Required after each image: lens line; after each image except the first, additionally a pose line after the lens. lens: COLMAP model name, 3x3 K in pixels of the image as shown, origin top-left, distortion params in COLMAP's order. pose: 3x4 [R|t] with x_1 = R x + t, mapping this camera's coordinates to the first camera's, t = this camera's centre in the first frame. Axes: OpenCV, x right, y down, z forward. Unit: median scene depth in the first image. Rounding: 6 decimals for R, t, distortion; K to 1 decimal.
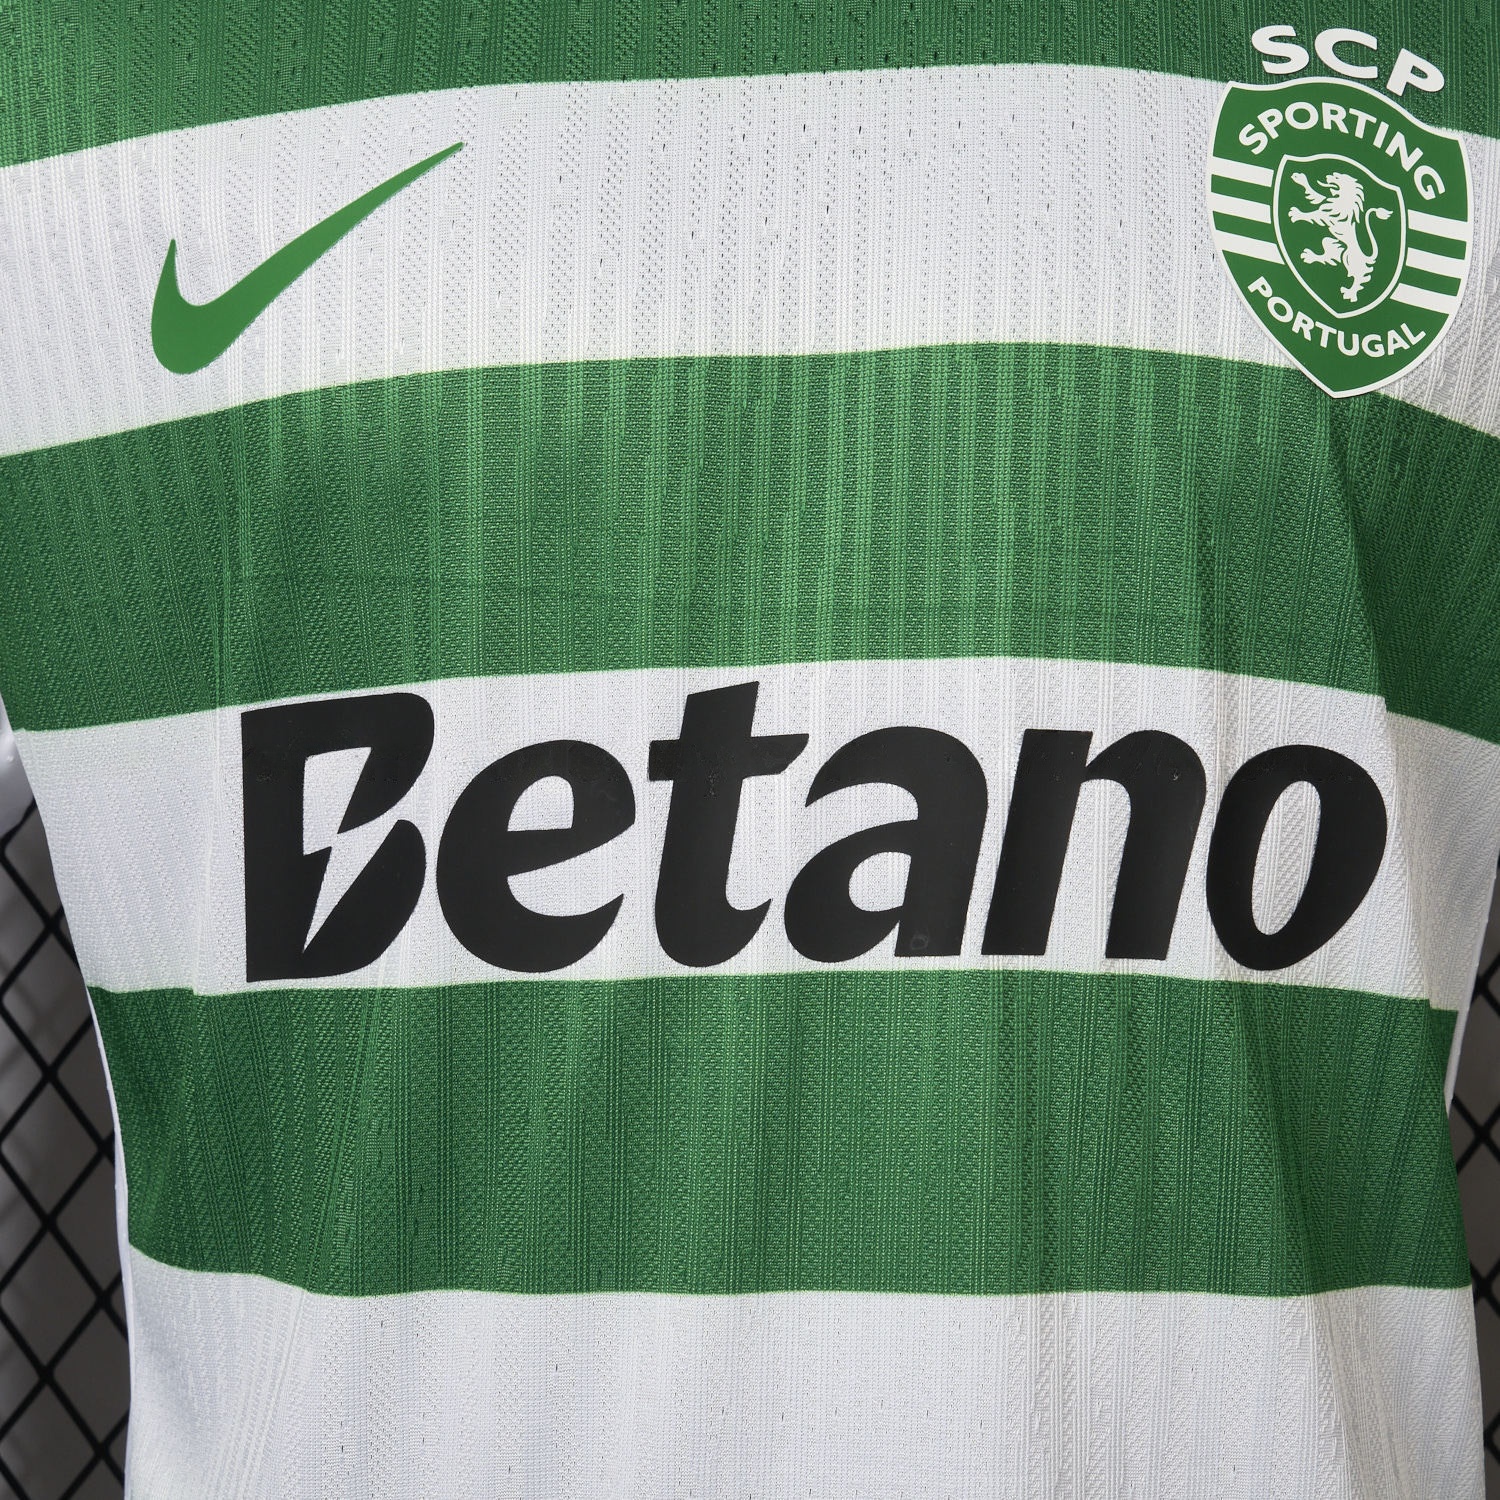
lens RADIAL K [[3511.4, 0, 750.3], [0, 3511.4, 748.2], [0, 0, 1]] dist [-0.016534, 0.000000]
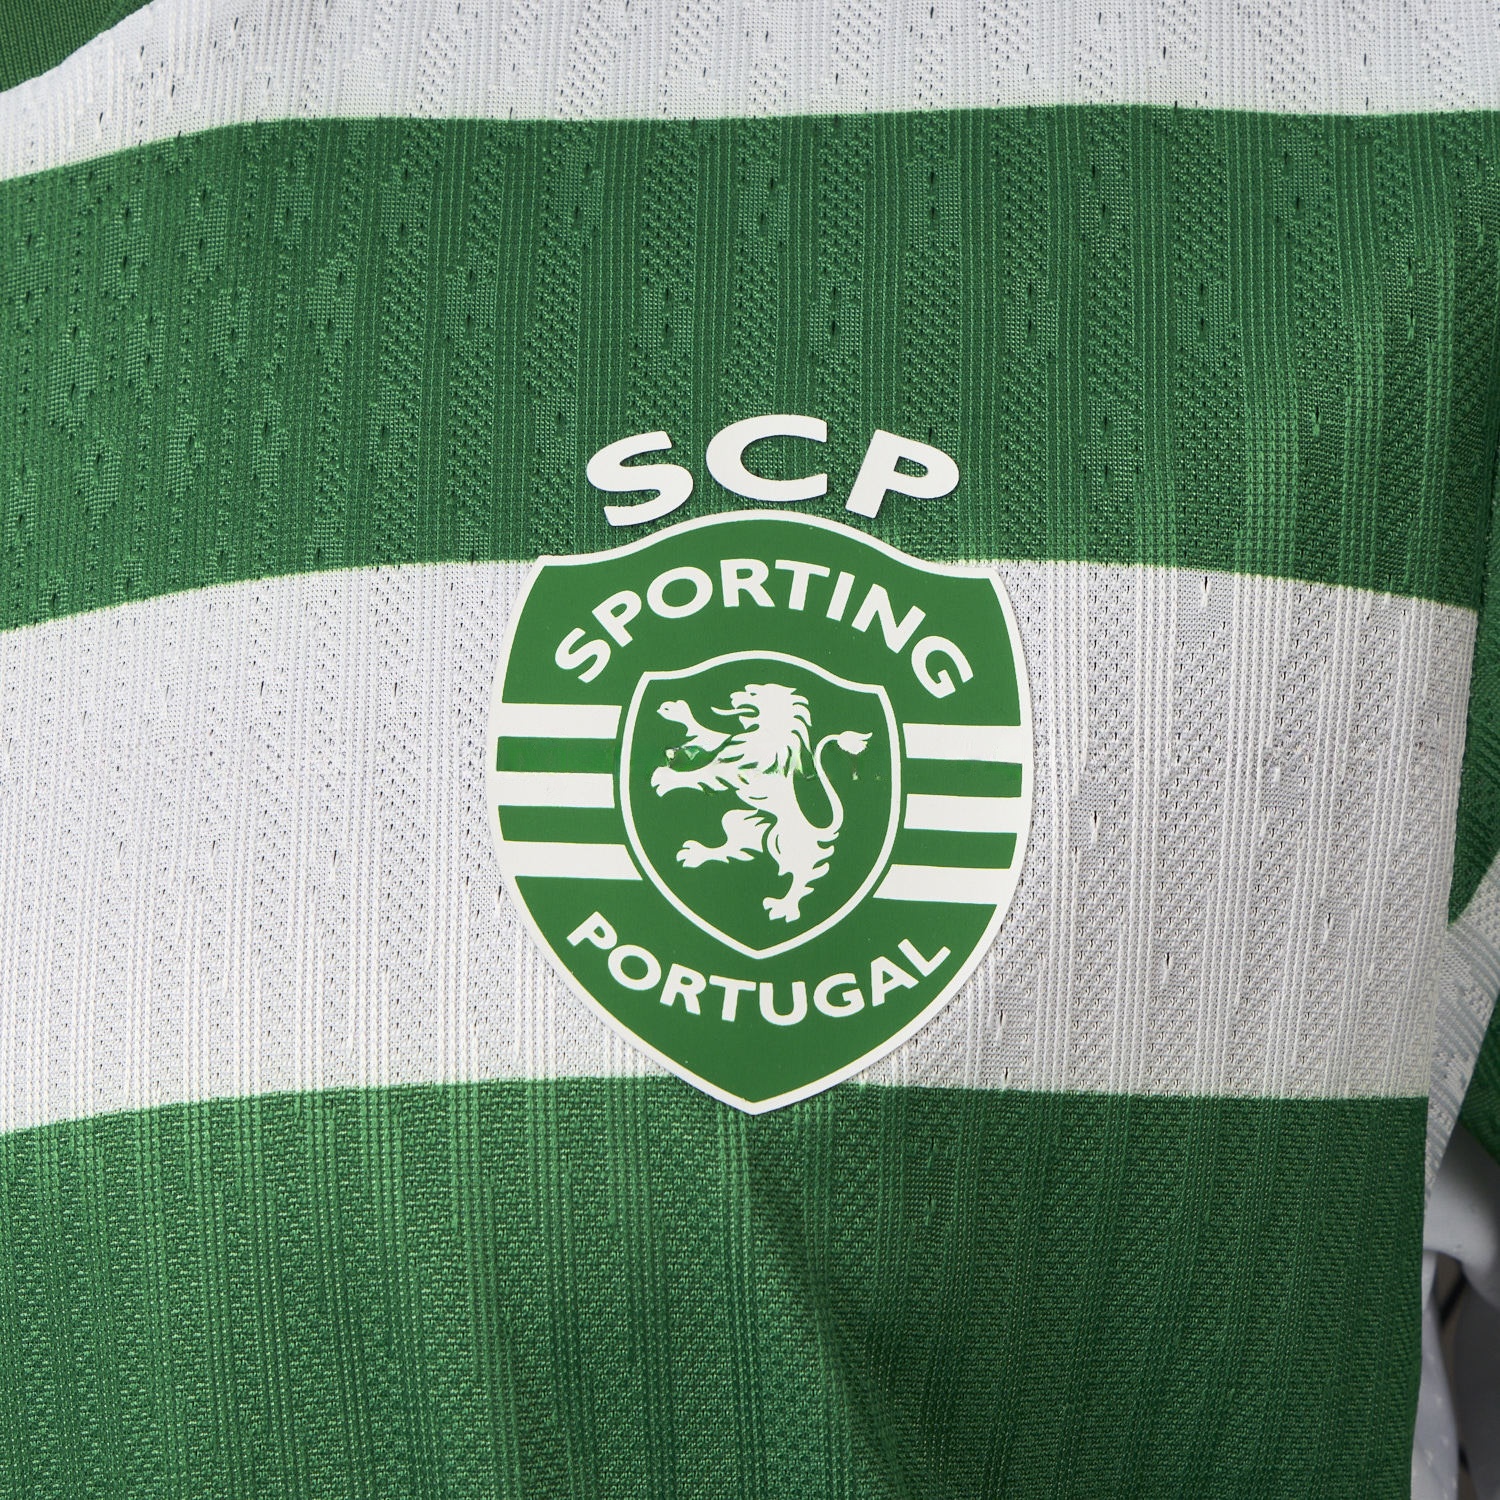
lens RADIAL K [[3511.4, 0, 750.6], [0, 3511.4, 752.8], [0, 0, 1]] dist [-0.016534, 0.000000]
pose [[0.955638, -0.154747, -0.250619, 0.305148], [0.141876, 0.987494, -0.068746, -0.115903], [0.258123, 0.030140, 0.965642, 0.468211]]
